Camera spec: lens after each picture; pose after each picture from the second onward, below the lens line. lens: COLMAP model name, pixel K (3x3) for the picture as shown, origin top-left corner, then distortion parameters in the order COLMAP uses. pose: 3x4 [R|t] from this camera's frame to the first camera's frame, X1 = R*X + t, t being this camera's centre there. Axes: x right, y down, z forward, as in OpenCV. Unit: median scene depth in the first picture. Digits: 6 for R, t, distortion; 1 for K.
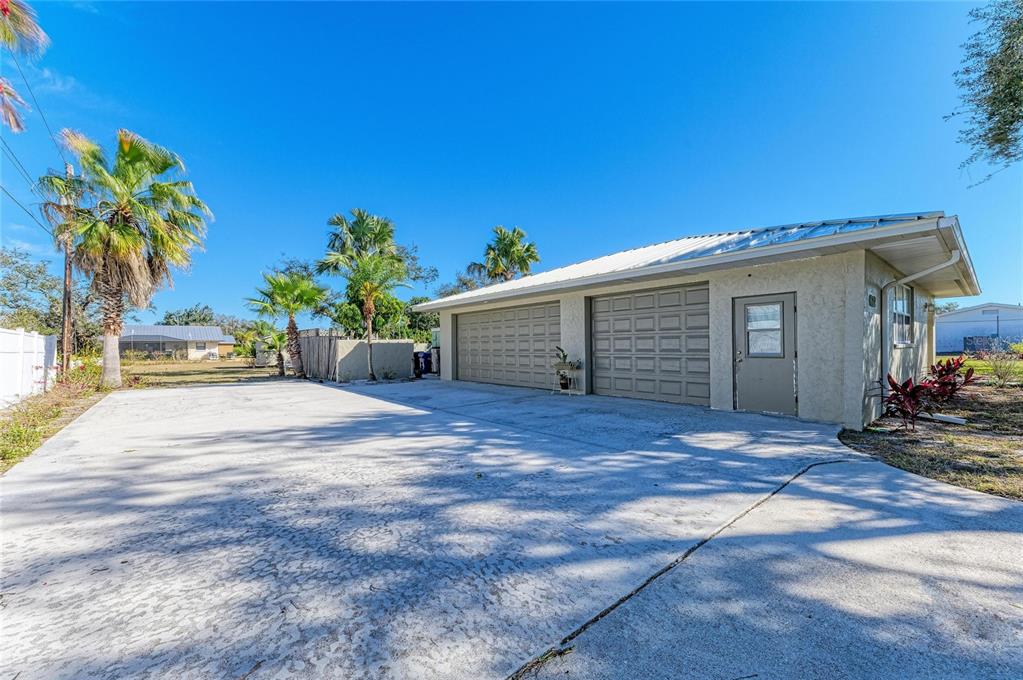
lens RADIAL K [[401.6, 0, 525.4], [0, 401.6, 342.0], [0, 0, 1]] dist [0.018887, -0.005700]
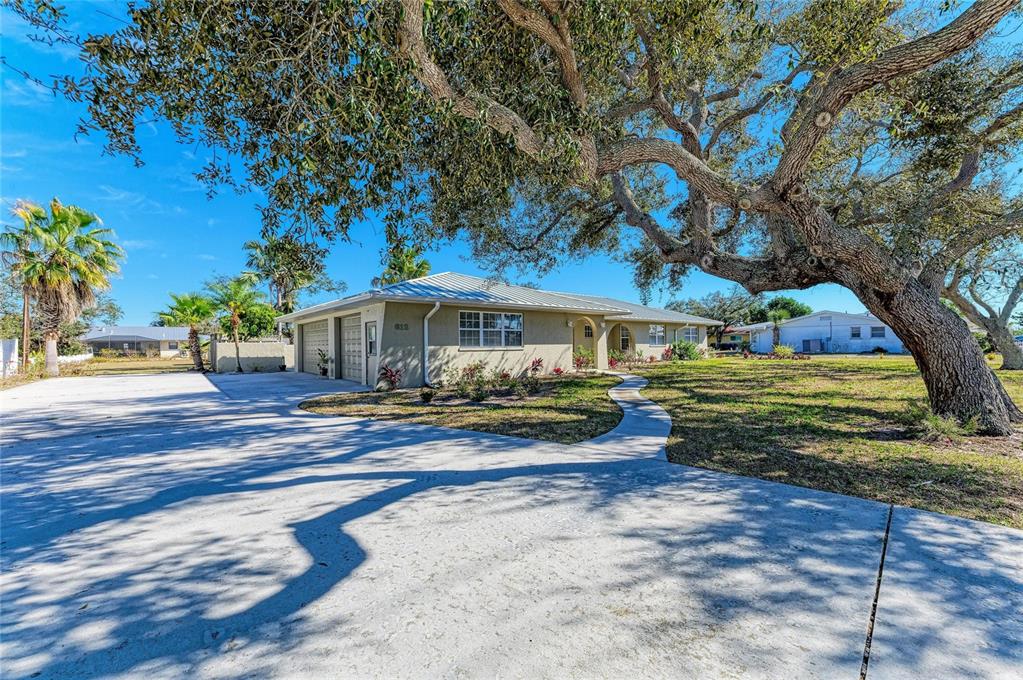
lens RADIAL K [[401.6, 0, 511.9], [0, 401.6, 346.9], [0, 0, 1]] dist [0.018887, -0.005700]
pose [[0.999874, 0.002044, -0.015730, 0.592373], [-0.001846, 0.999919, 0.012612, -0.011443], [0.015755, -0.012581, 0.999797, -0.389619]]
